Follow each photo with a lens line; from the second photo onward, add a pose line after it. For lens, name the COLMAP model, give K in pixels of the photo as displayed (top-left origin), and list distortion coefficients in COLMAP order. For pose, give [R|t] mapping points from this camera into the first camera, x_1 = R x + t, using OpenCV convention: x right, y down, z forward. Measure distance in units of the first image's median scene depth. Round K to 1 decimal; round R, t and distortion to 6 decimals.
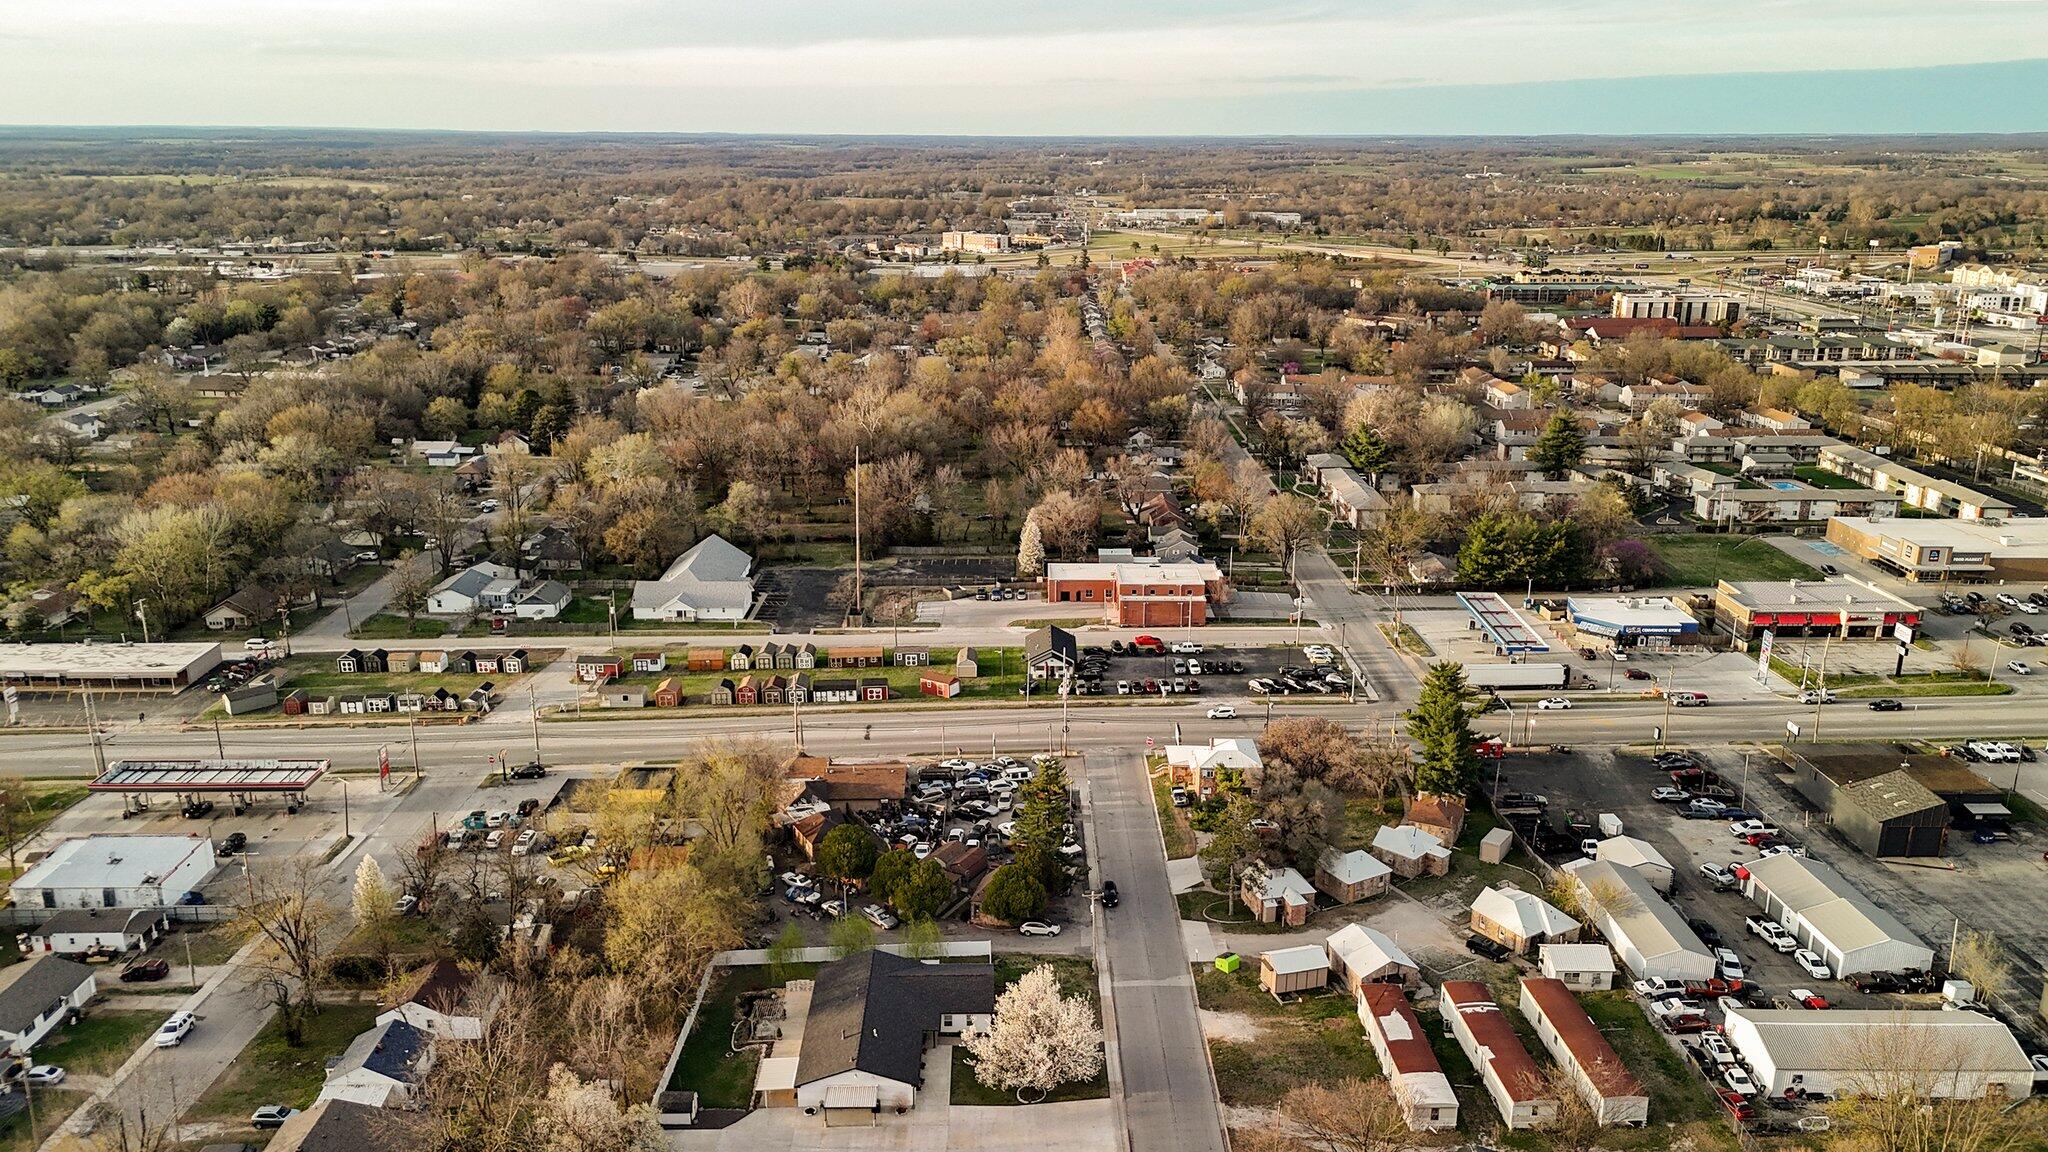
lens RADIAL K [[1503.1, 0, 1029.8], [0, 1503.1, 573.4], [0, 0, 1]] dist [0.100225, -0.115690]
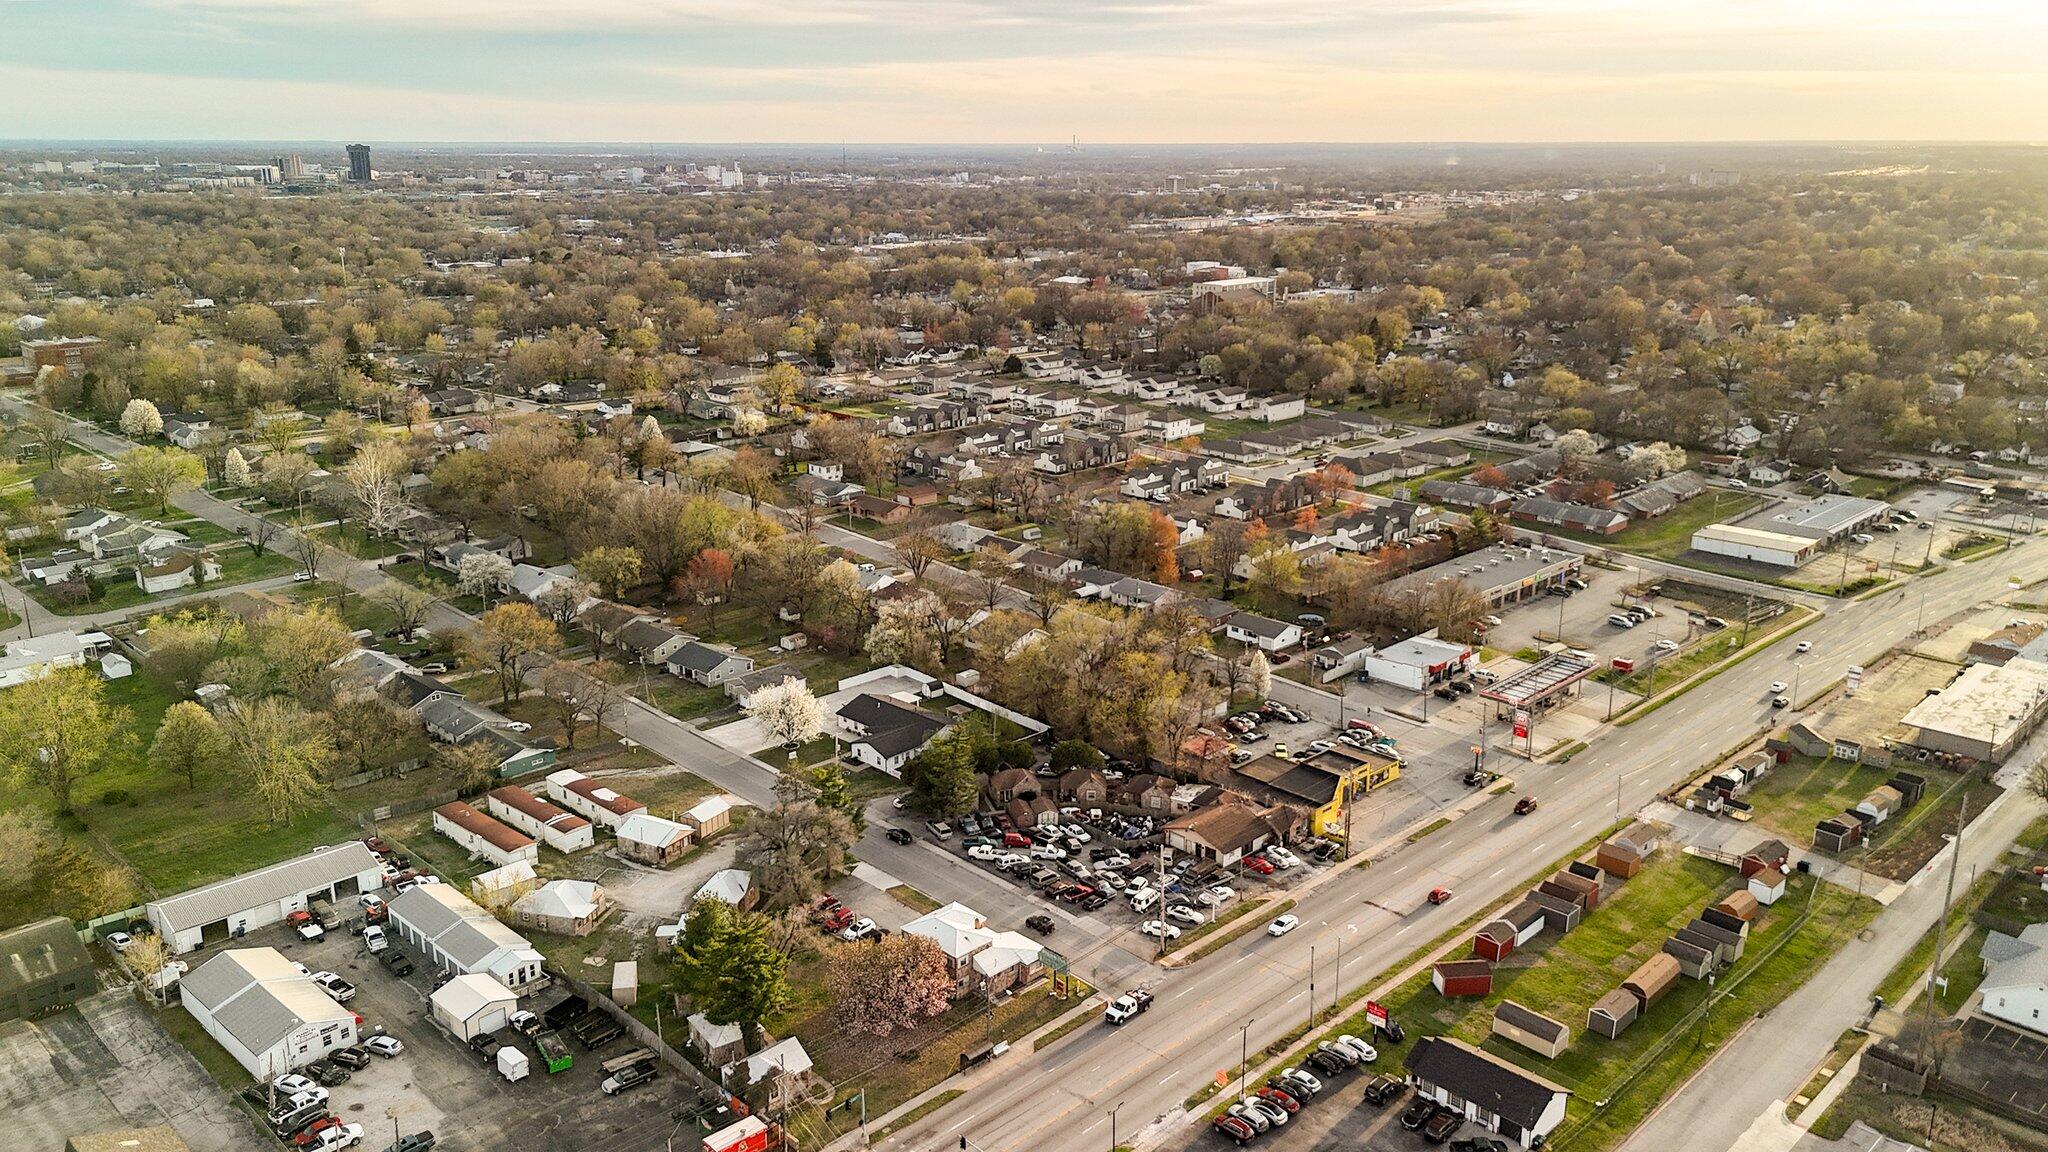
lens RADIAL K [[1503.1, 0, 1029.8], [0, 1503.1, 573.4], [0, 0, 1]] dist [0.100225, -0.115690]
pose [[-0.709668, 0.187385, -0.679160, 0.504444], [-0.201784, 0.869539, 0.450761, -0.350812], [0.675022, 0.456934, -0.579273, 1.124472]]
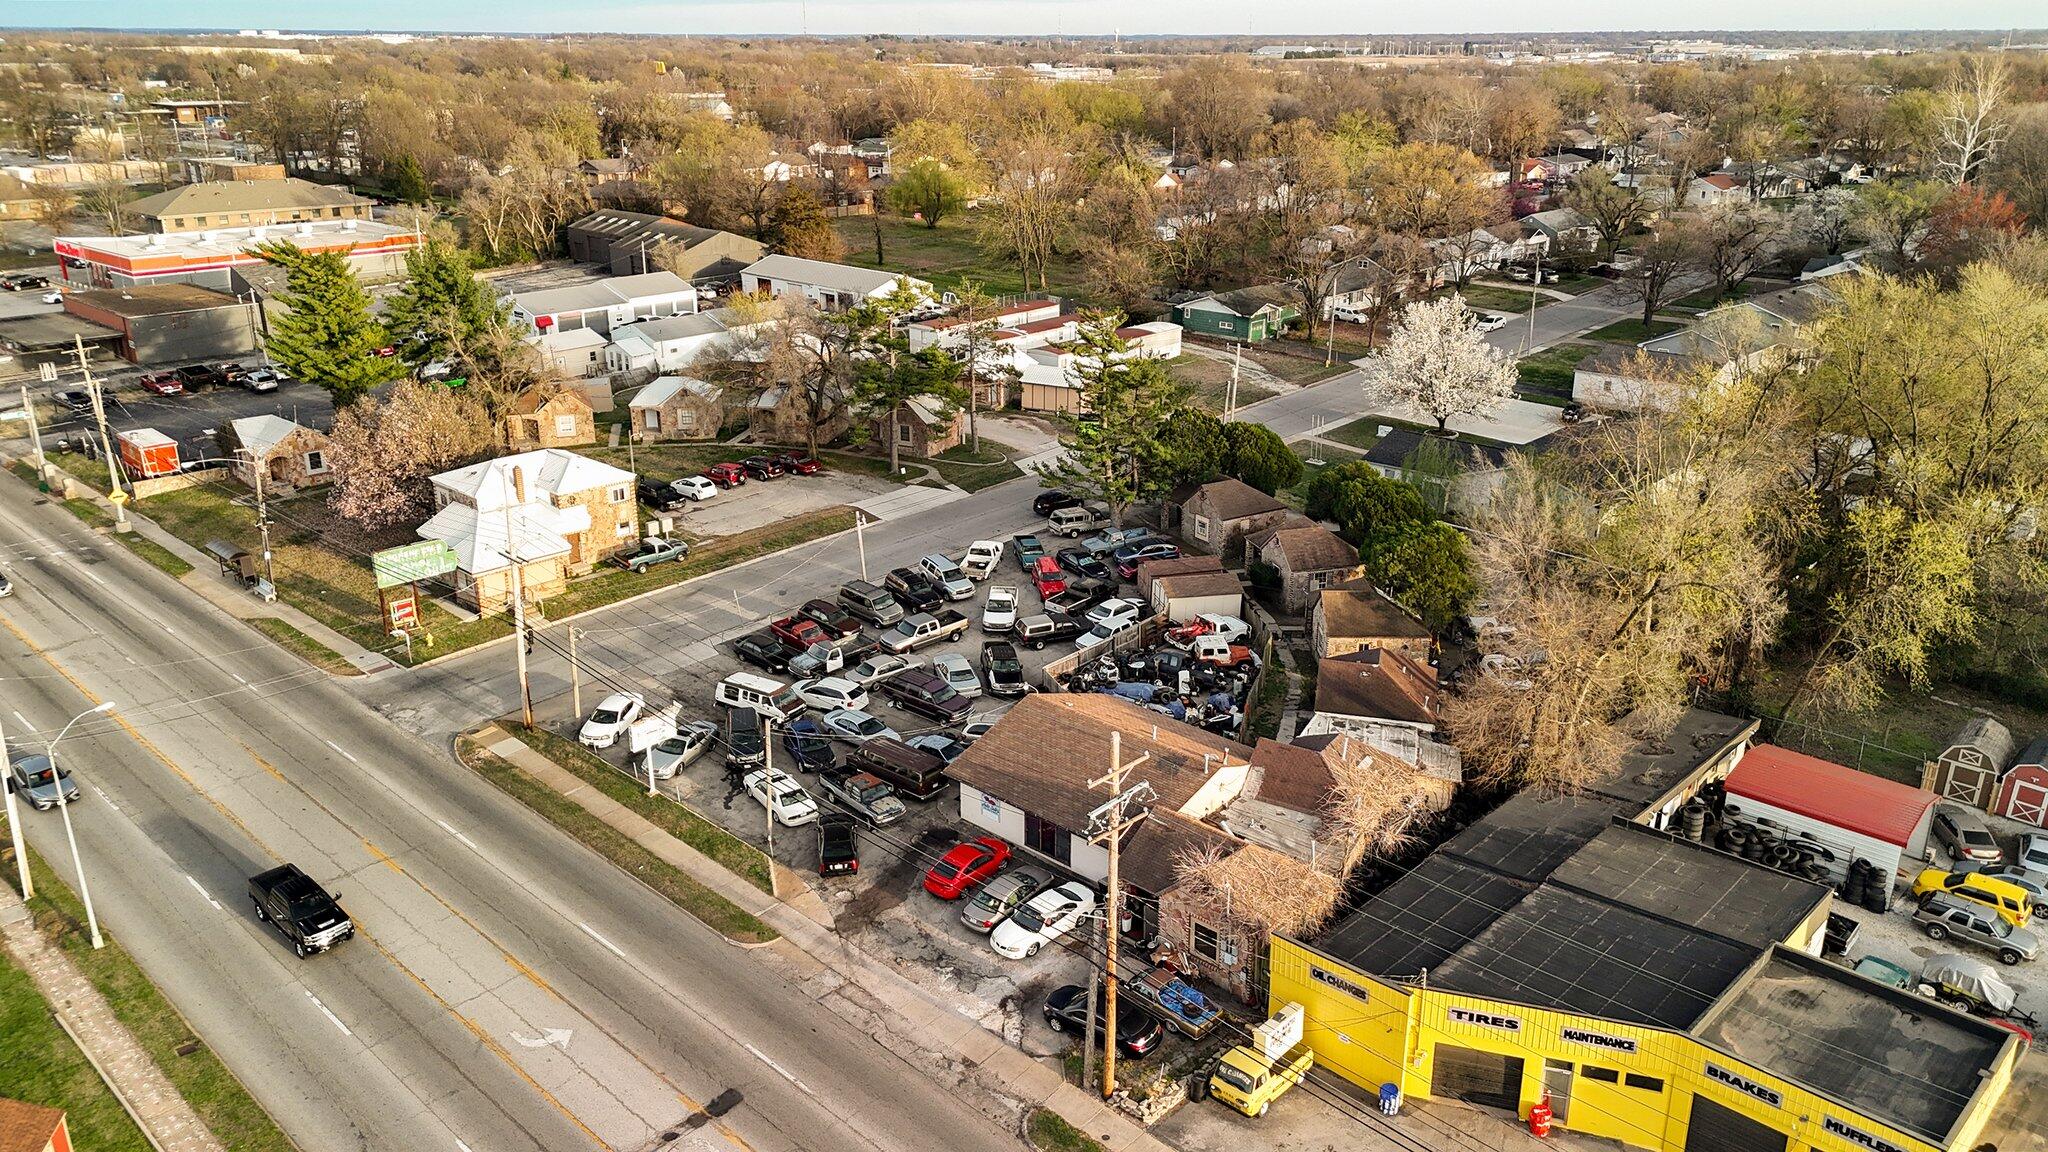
lens RADIAL K [[1503.1, 0, 1029.8], [0, 1503.1, 573.4], [0, 0, 1]] dist [0.100225, -0.115690]
pose [[-0.722311, -0.233221, 0.651056, -0.235325], [0.191176, 0.837398, 0.512071, -0.054876], [-0.664619, 0.494341, -0.560275, 0.927355]]
